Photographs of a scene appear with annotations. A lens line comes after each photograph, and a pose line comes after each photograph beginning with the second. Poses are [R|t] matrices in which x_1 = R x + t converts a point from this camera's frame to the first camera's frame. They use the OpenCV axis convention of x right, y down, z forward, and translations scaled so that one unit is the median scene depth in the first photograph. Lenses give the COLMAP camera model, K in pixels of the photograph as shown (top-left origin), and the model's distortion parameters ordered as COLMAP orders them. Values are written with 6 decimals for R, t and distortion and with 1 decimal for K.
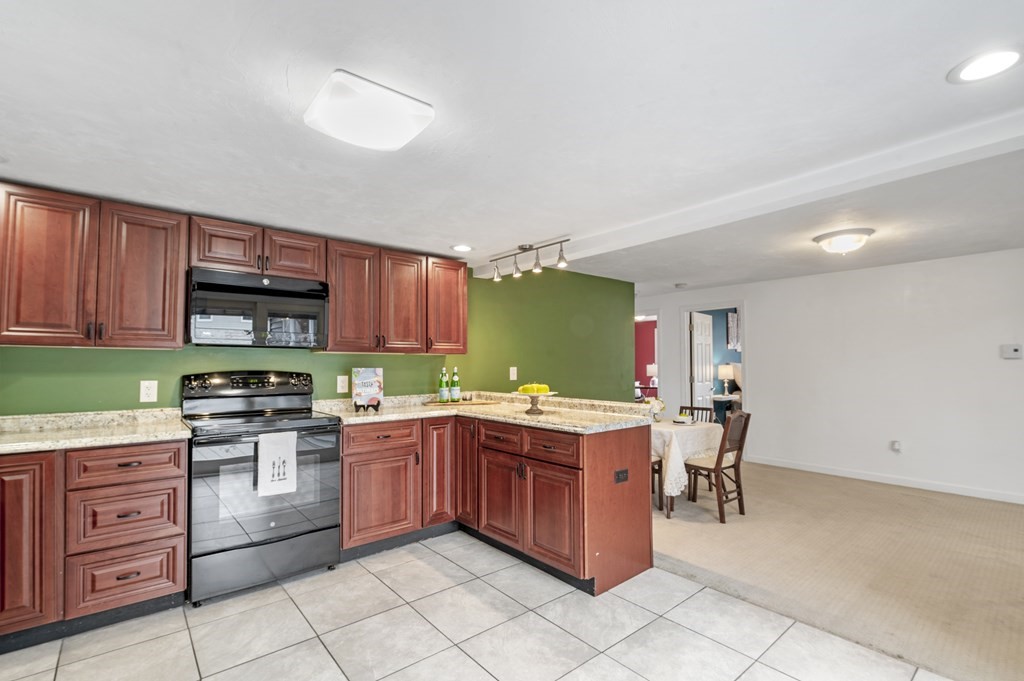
lens RADIAL K [[469.0, 0, 512.0], [0, 469.0, 340.5], [0, 0, 1]] dist [-0.015633, 0.000110]
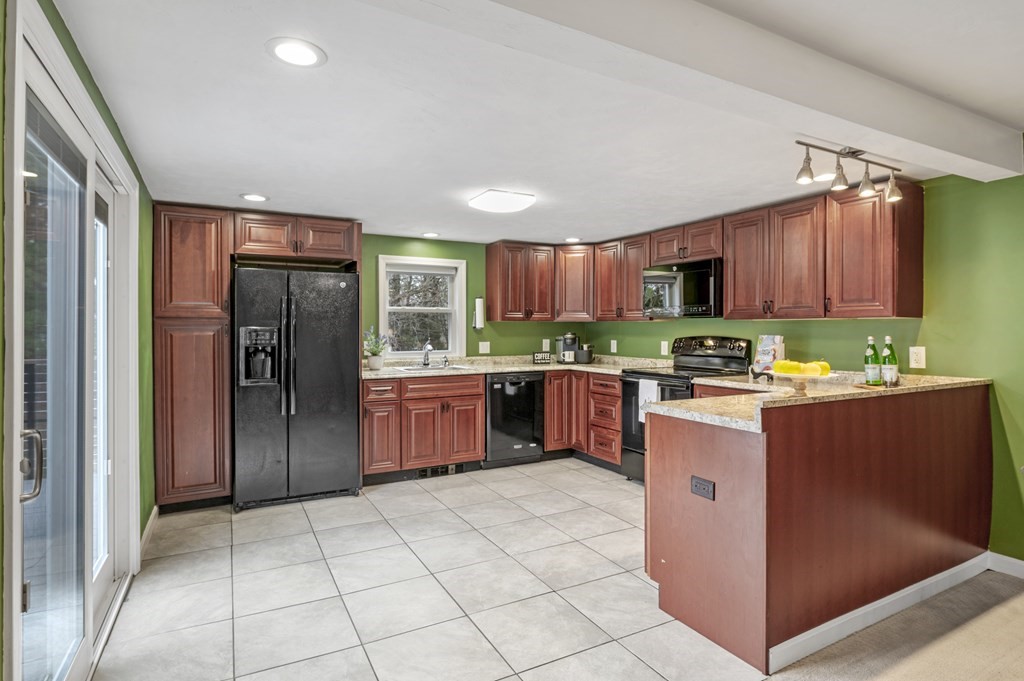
lens RADIAL K [[531.9, 0, 509.1], [0, 531.9, 328.7], [0, 0, 1]] dist [0.000113, -0.000077]
pose [[-0.197588, 0.005712, -0.980268, 1.155947], [0.047193, 0.998879, -0.003692, 0.032725], [0.979148, -0.046992, -0.197636, 0.930744]]
